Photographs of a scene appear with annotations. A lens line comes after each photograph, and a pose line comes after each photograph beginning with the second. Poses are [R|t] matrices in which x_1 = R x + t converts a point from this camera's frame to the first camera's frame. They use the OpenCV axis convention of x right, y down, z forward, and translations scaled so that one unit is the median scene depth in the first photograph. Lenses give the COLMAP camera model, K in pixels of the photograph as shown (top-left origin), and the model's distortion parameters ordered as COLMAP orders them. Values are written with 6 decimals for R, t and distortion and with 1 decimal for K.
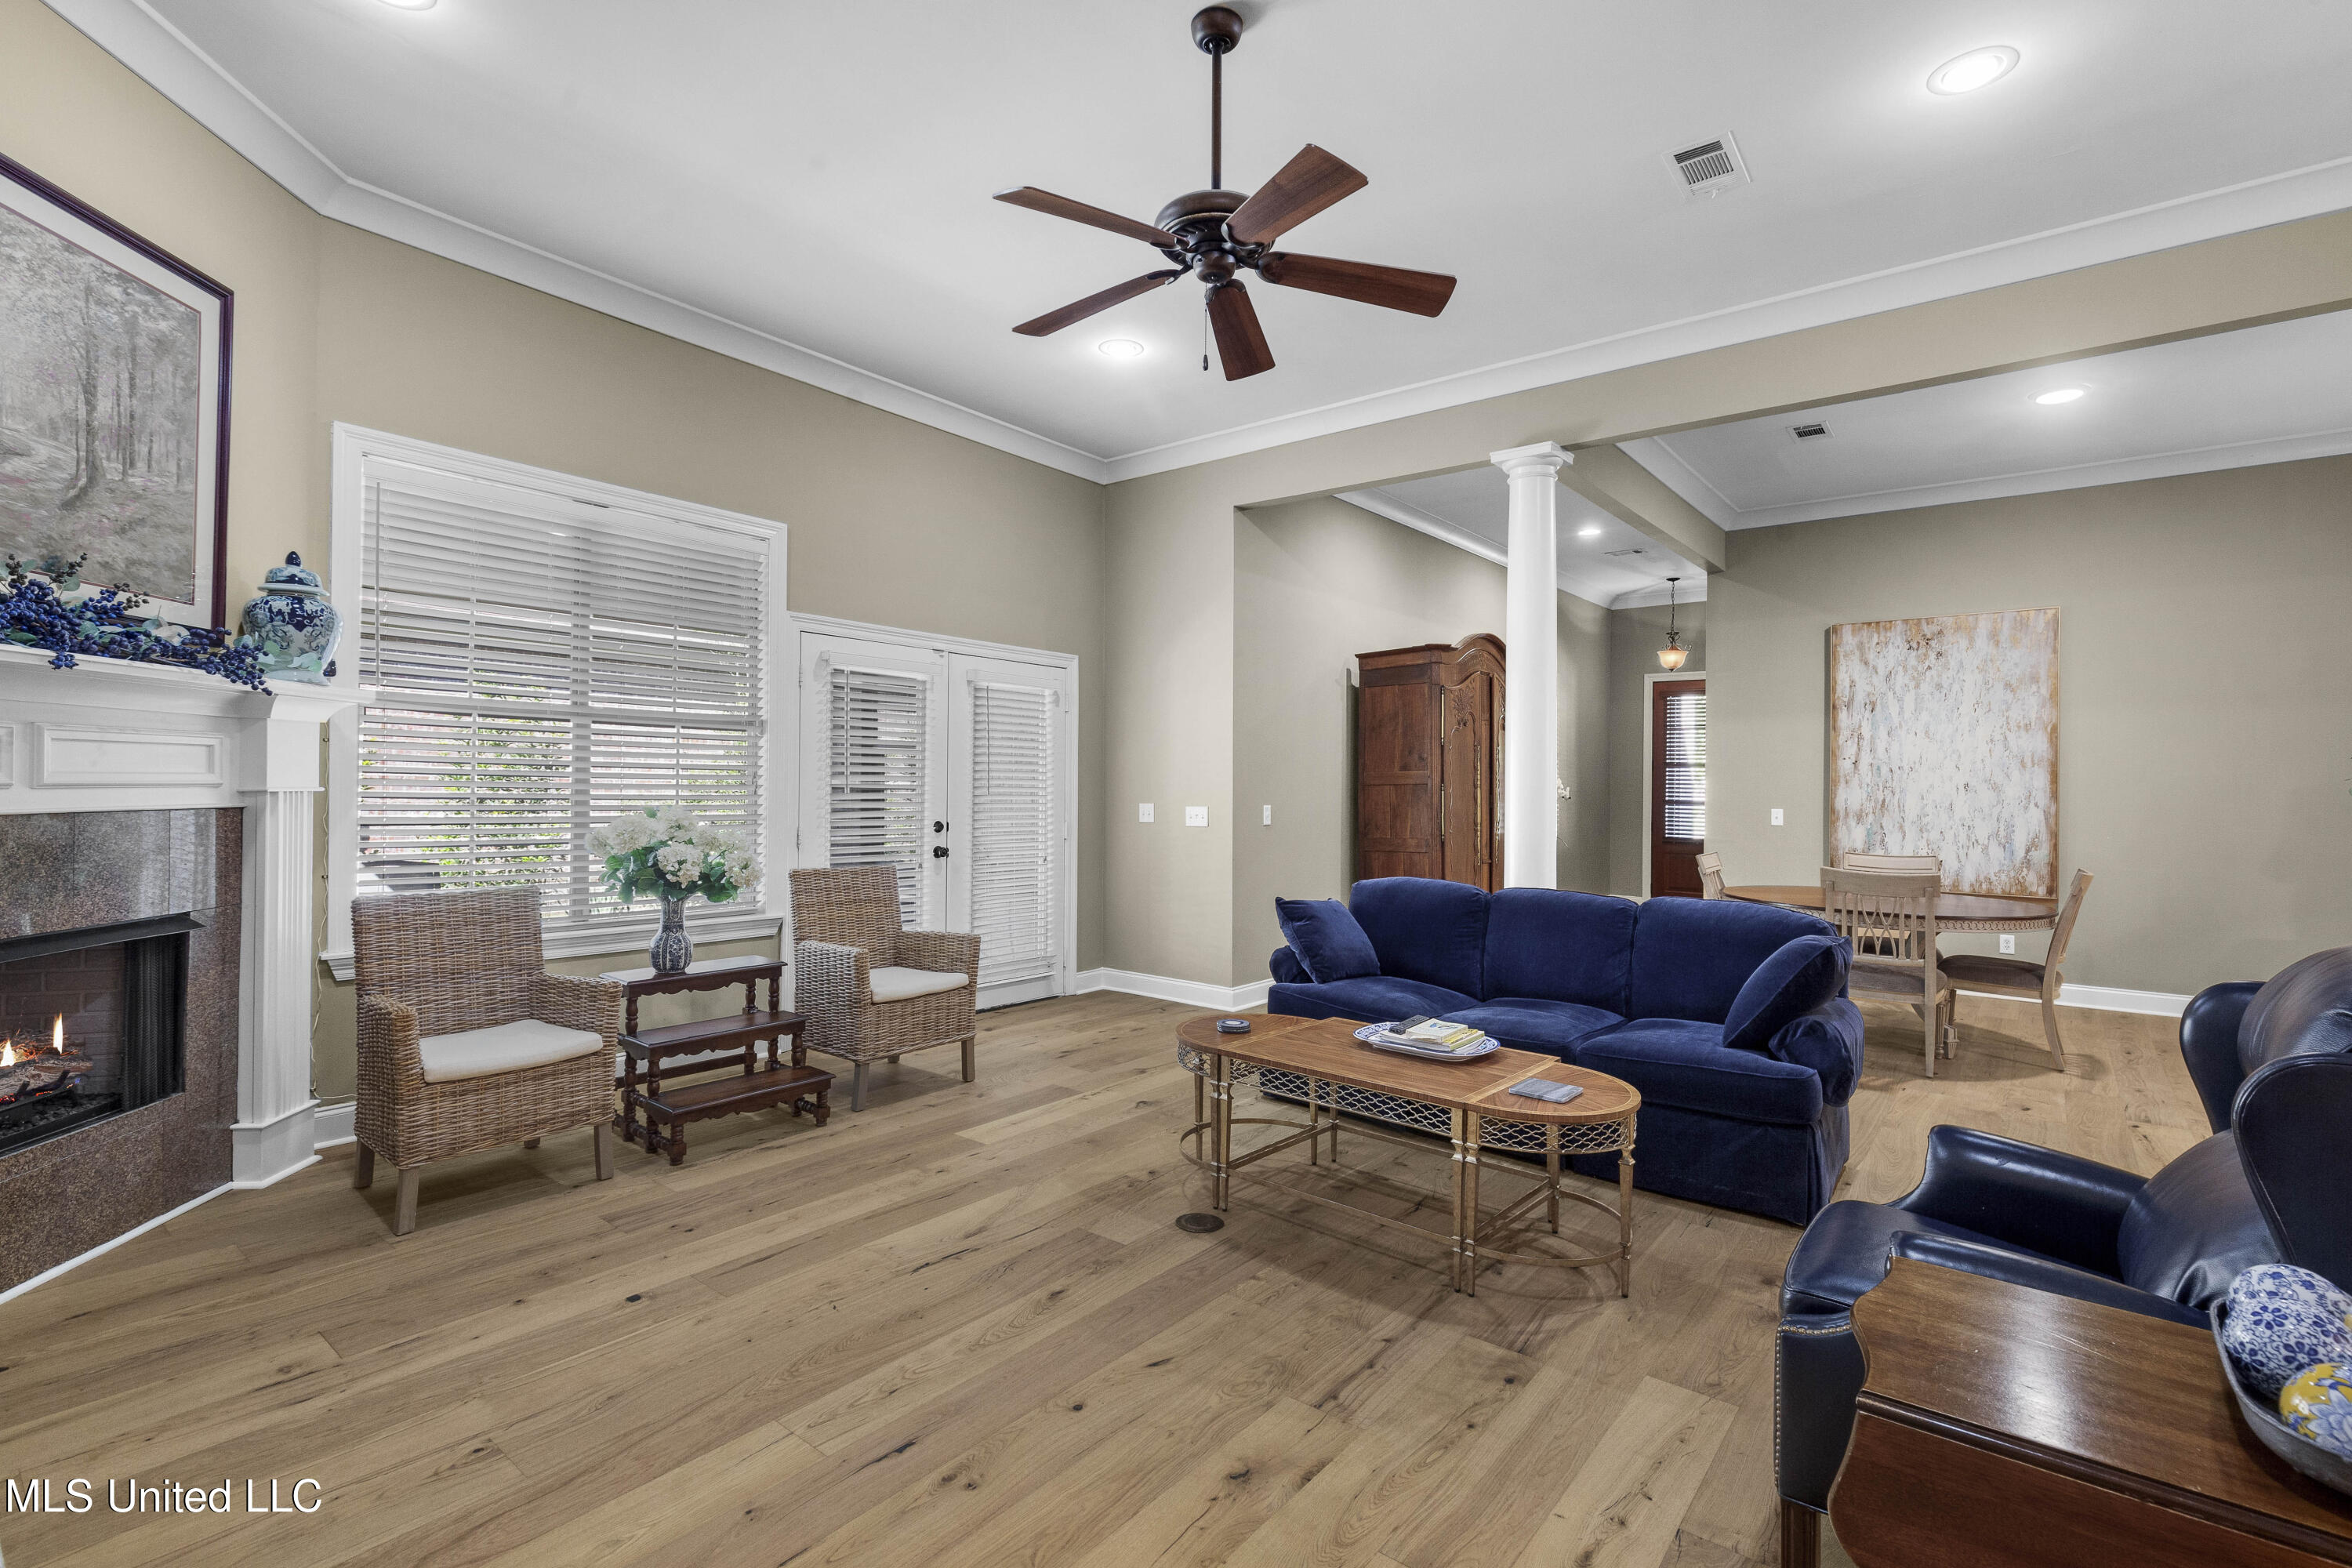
lens RADIAL K [[1075.9, 0, 1165.7], [0, 1075.9, 785.4], [0, 0, 1]] dist [0.001205, 0.000181]
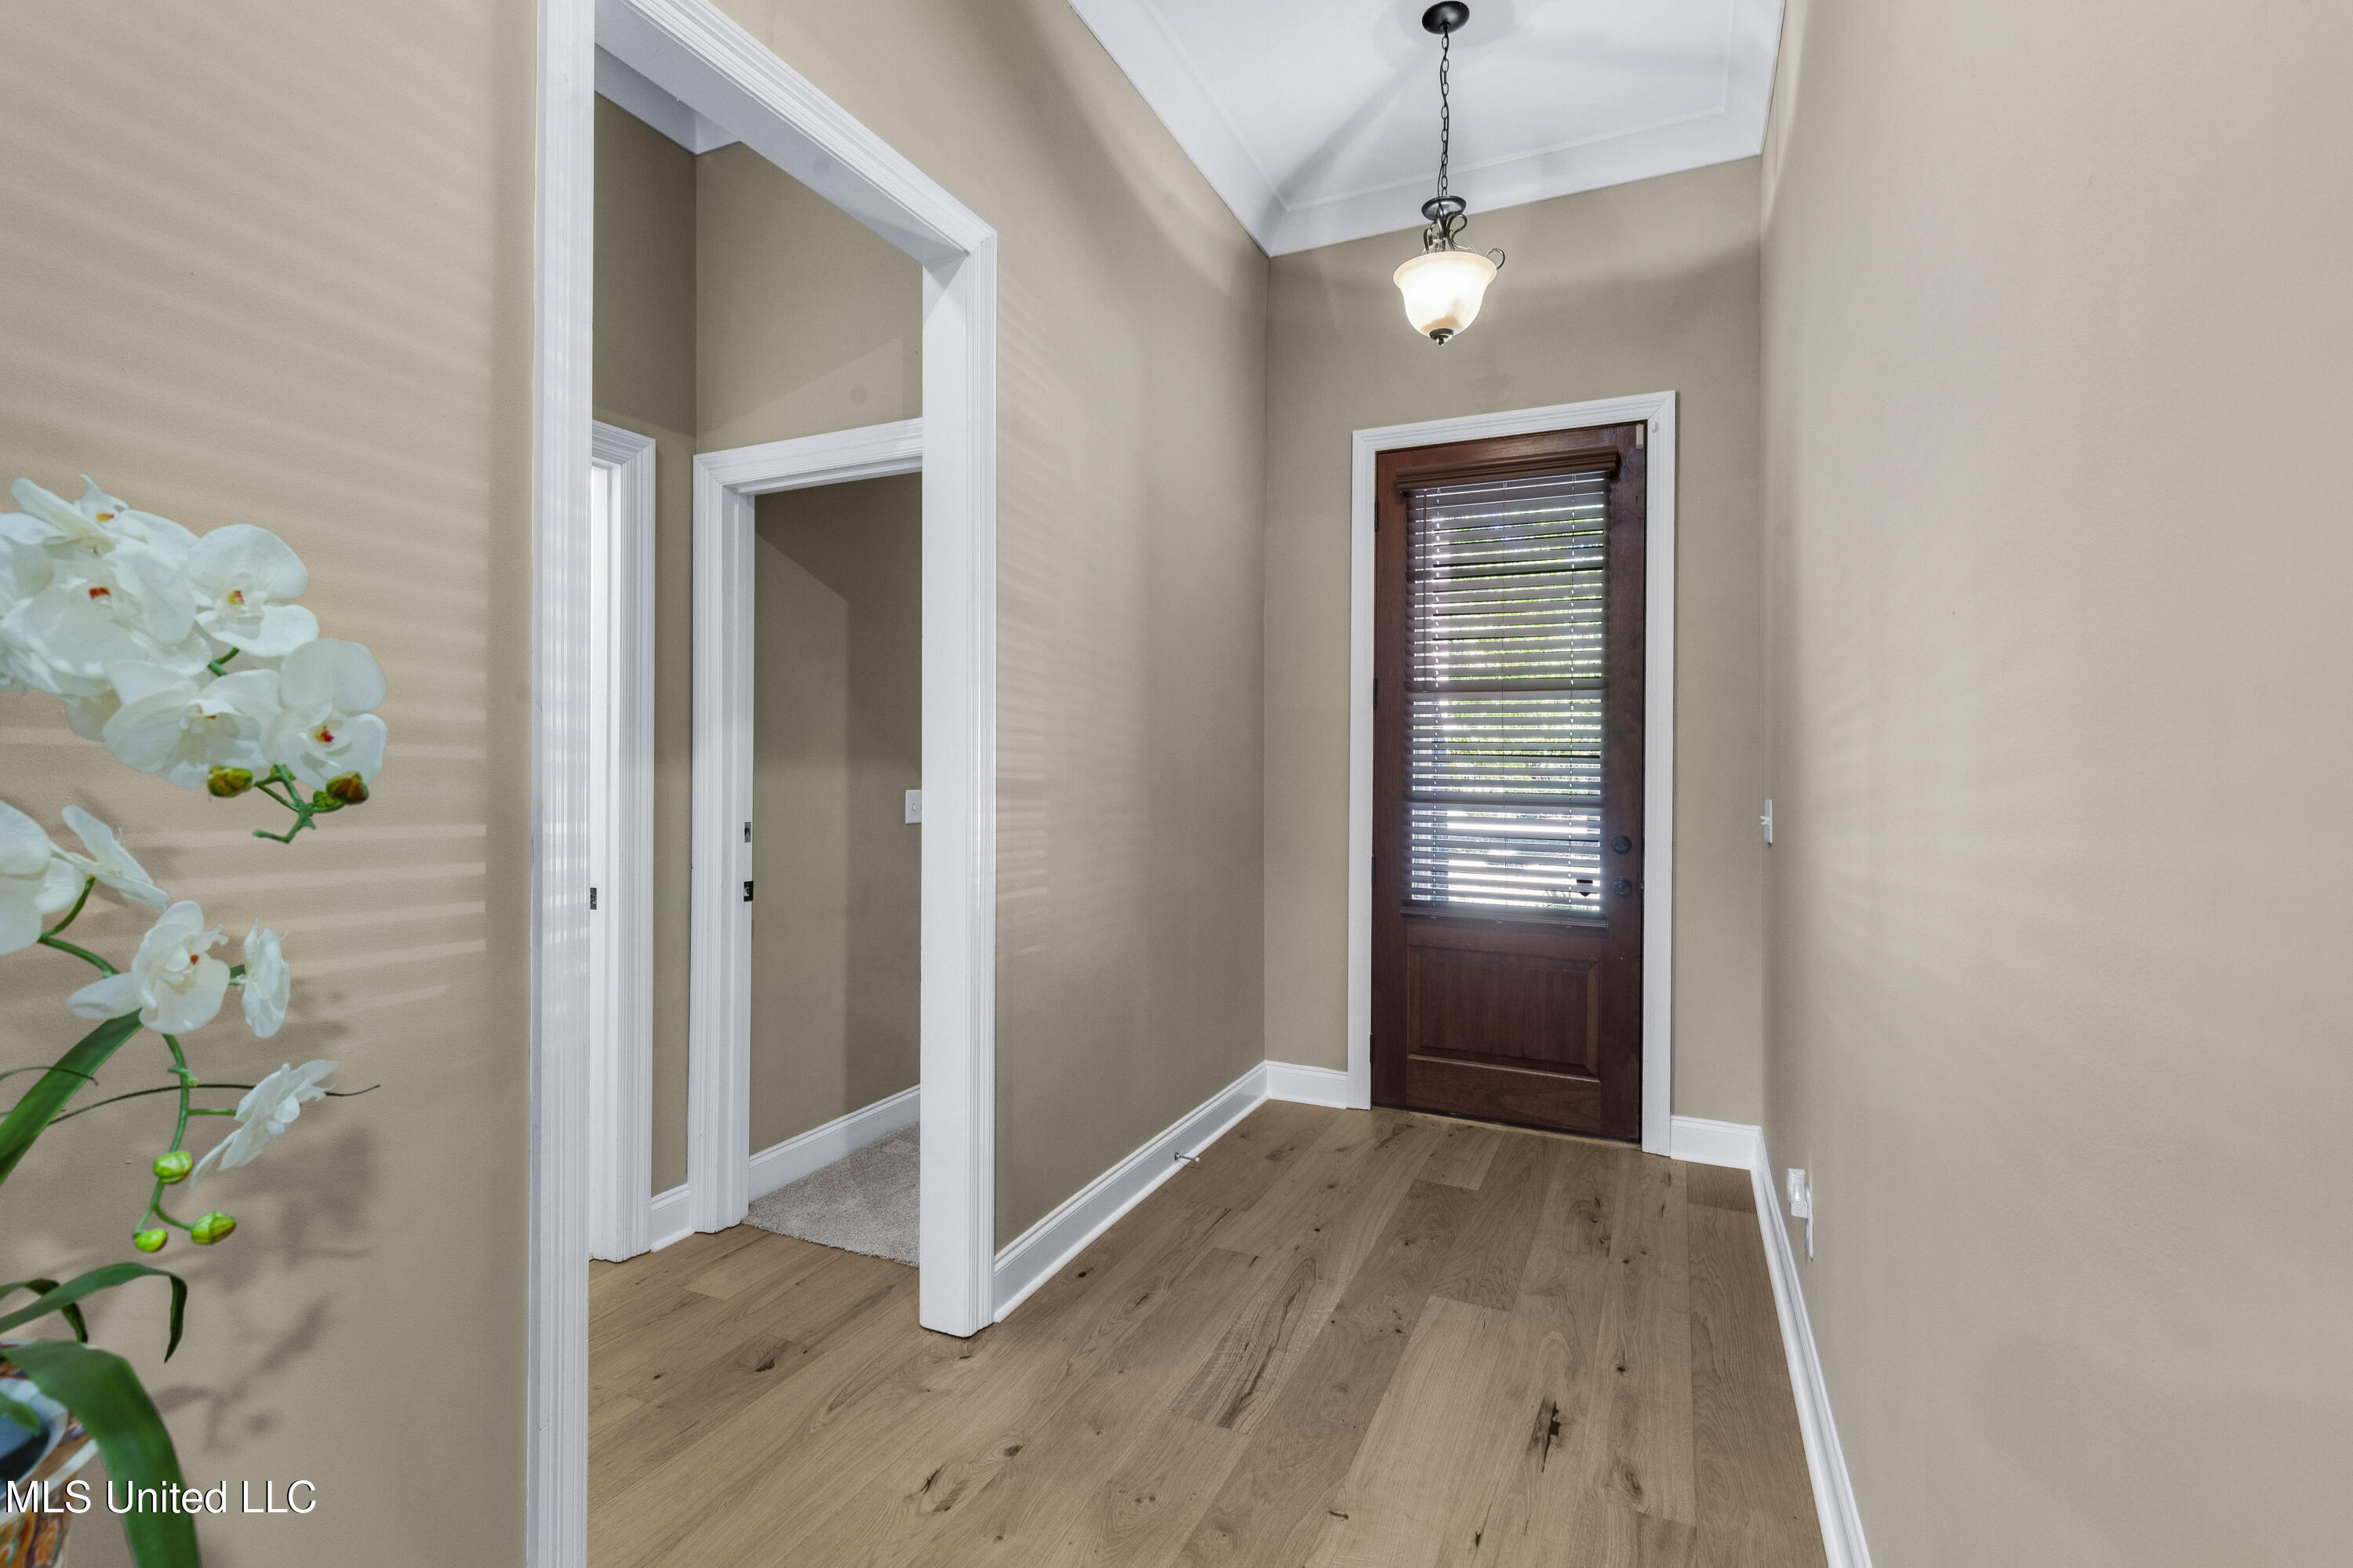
lens RADIAL K [[1076.4, 0, 1166.2], [0, 1076.4, 785.4], [0, 0, 1]] dist [0.001205, 0.000181]
pose [[0.968794, -0.003620, 0.247840, 0.493815], [0.000951, 0.999940, 0.010889, 0.012275], [-0.247865, -0.010313, 0.968740, 1.114560]]
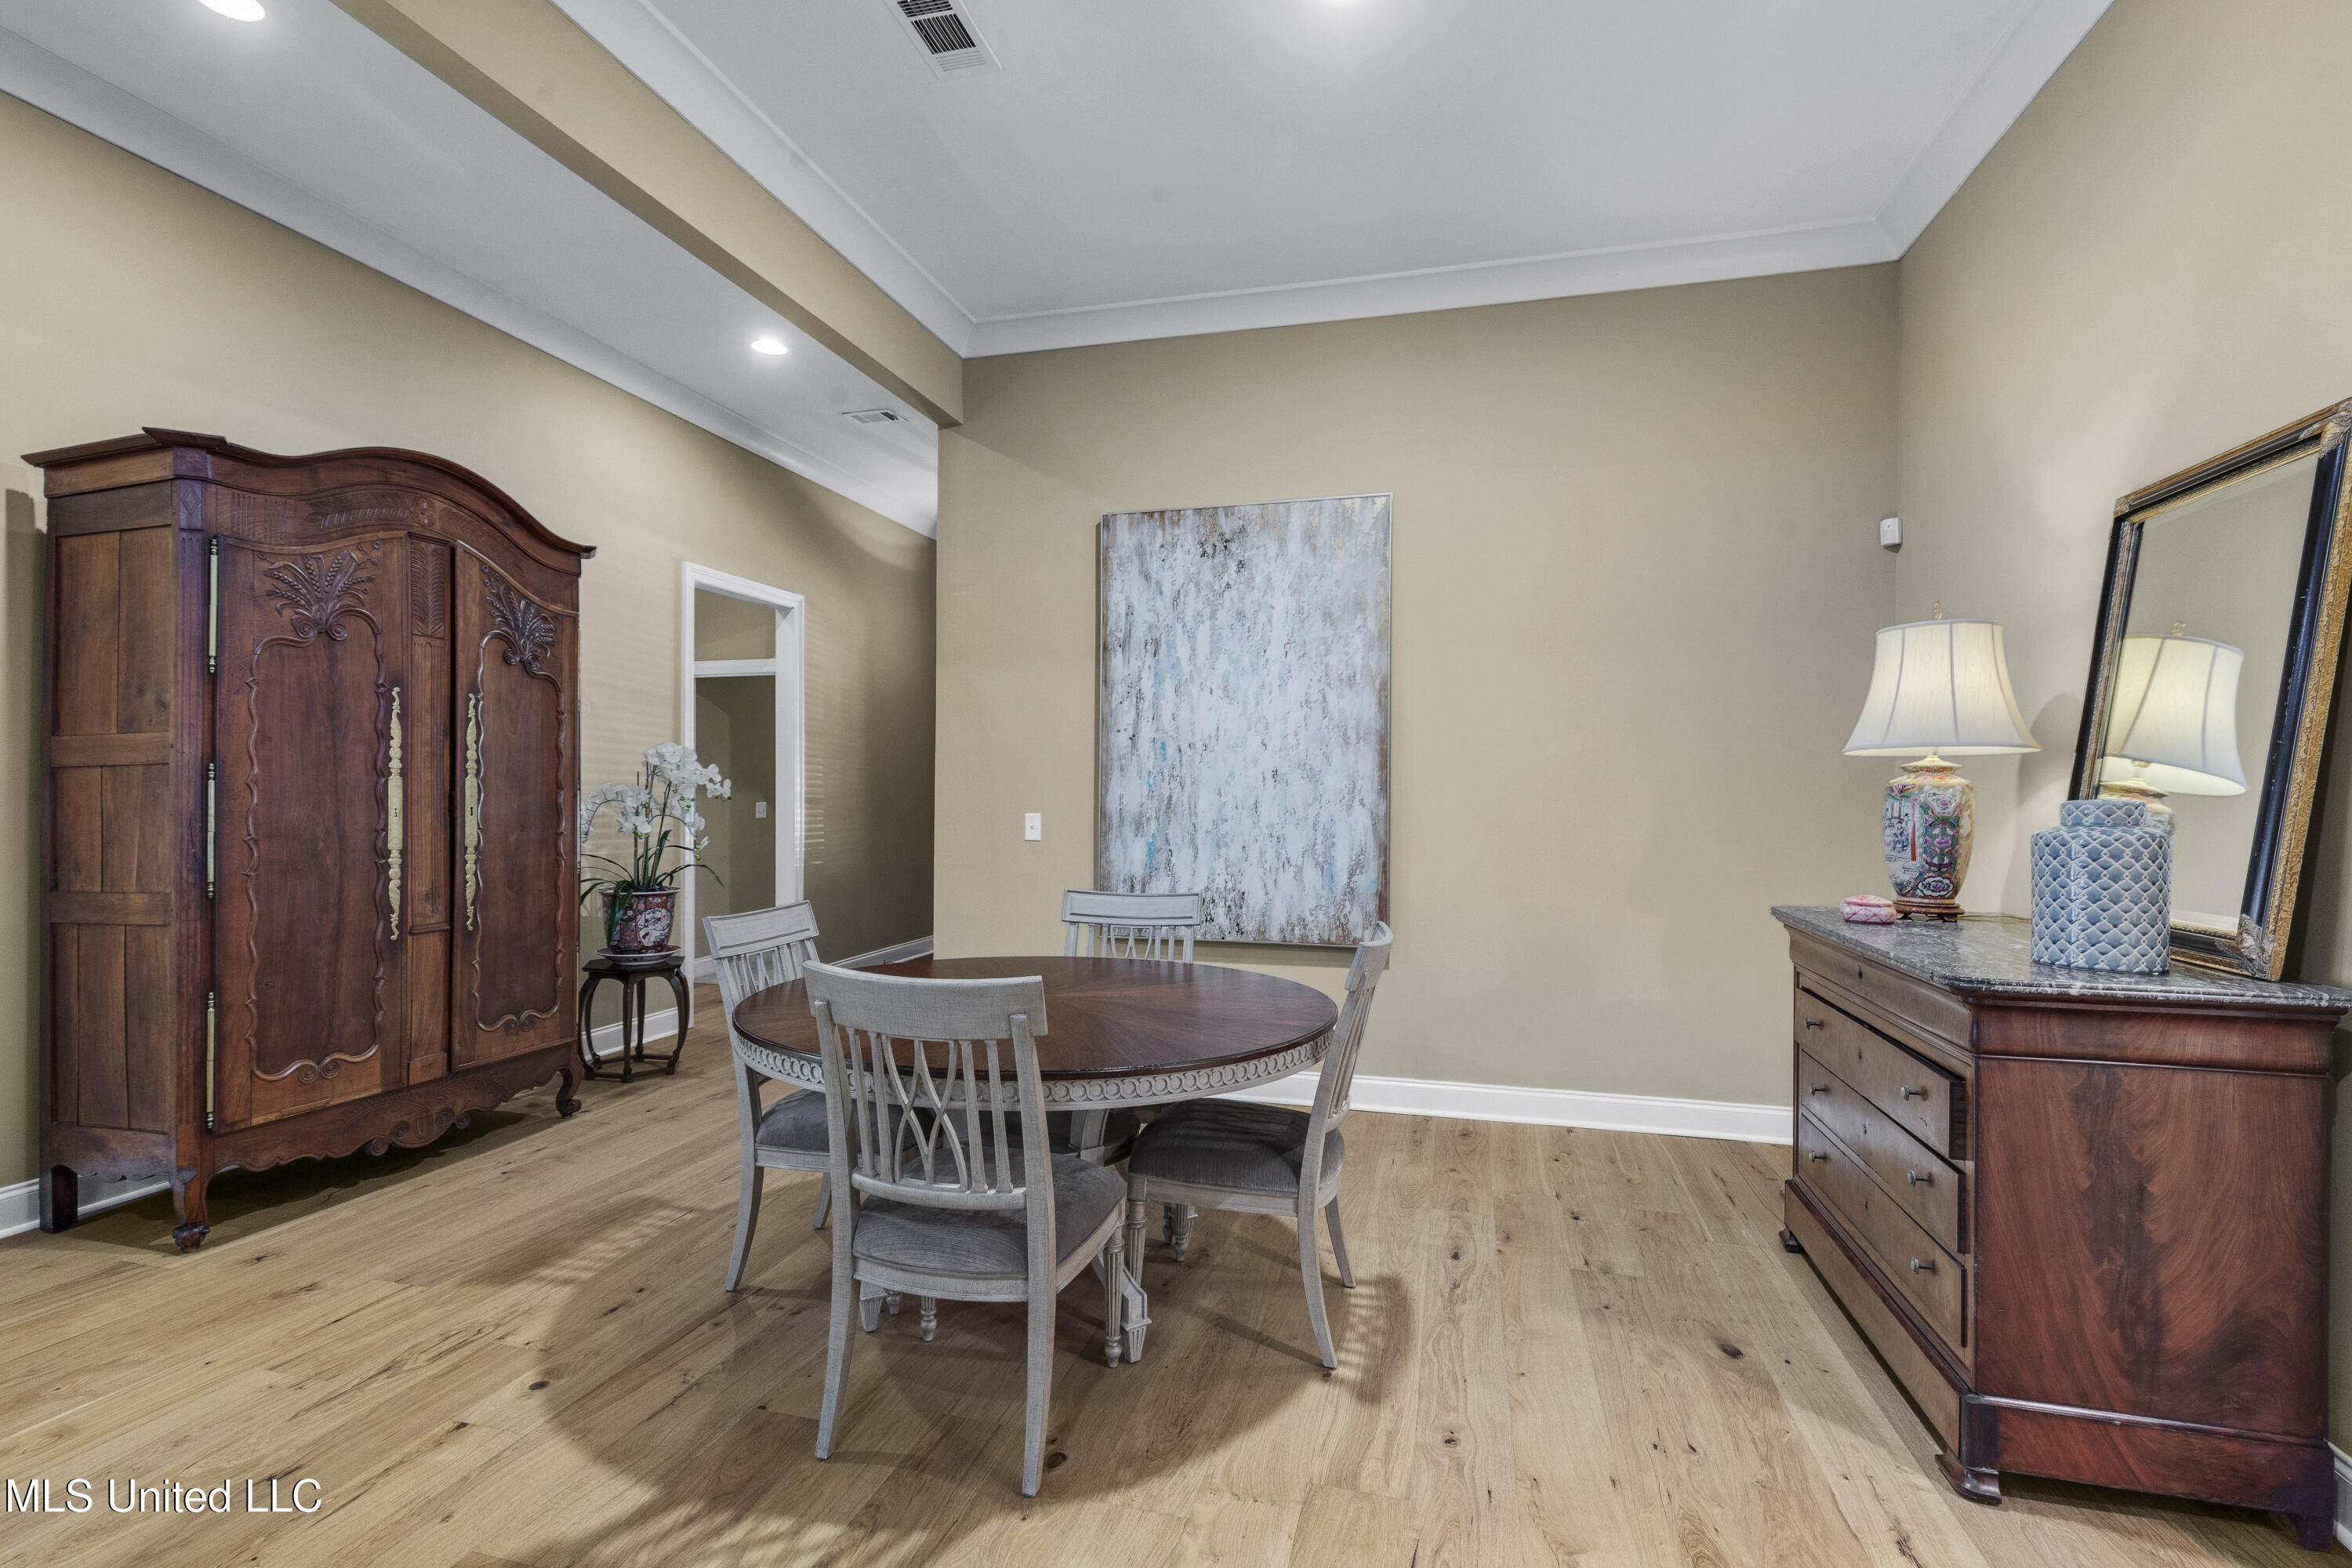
lens RADIAL K [[1086.5, 0, 1172.8], [0, 1086.5, 799.7], [0, 0, 1]] dist [0.012279, 0.000127]
pose [[0.913750, -0.006156, 0.406229, 0.432518], [0.003947, 0.999973, 0.006276, 0.011753], [-0.406257, -0.004131, 0.913750, 0.444724]]
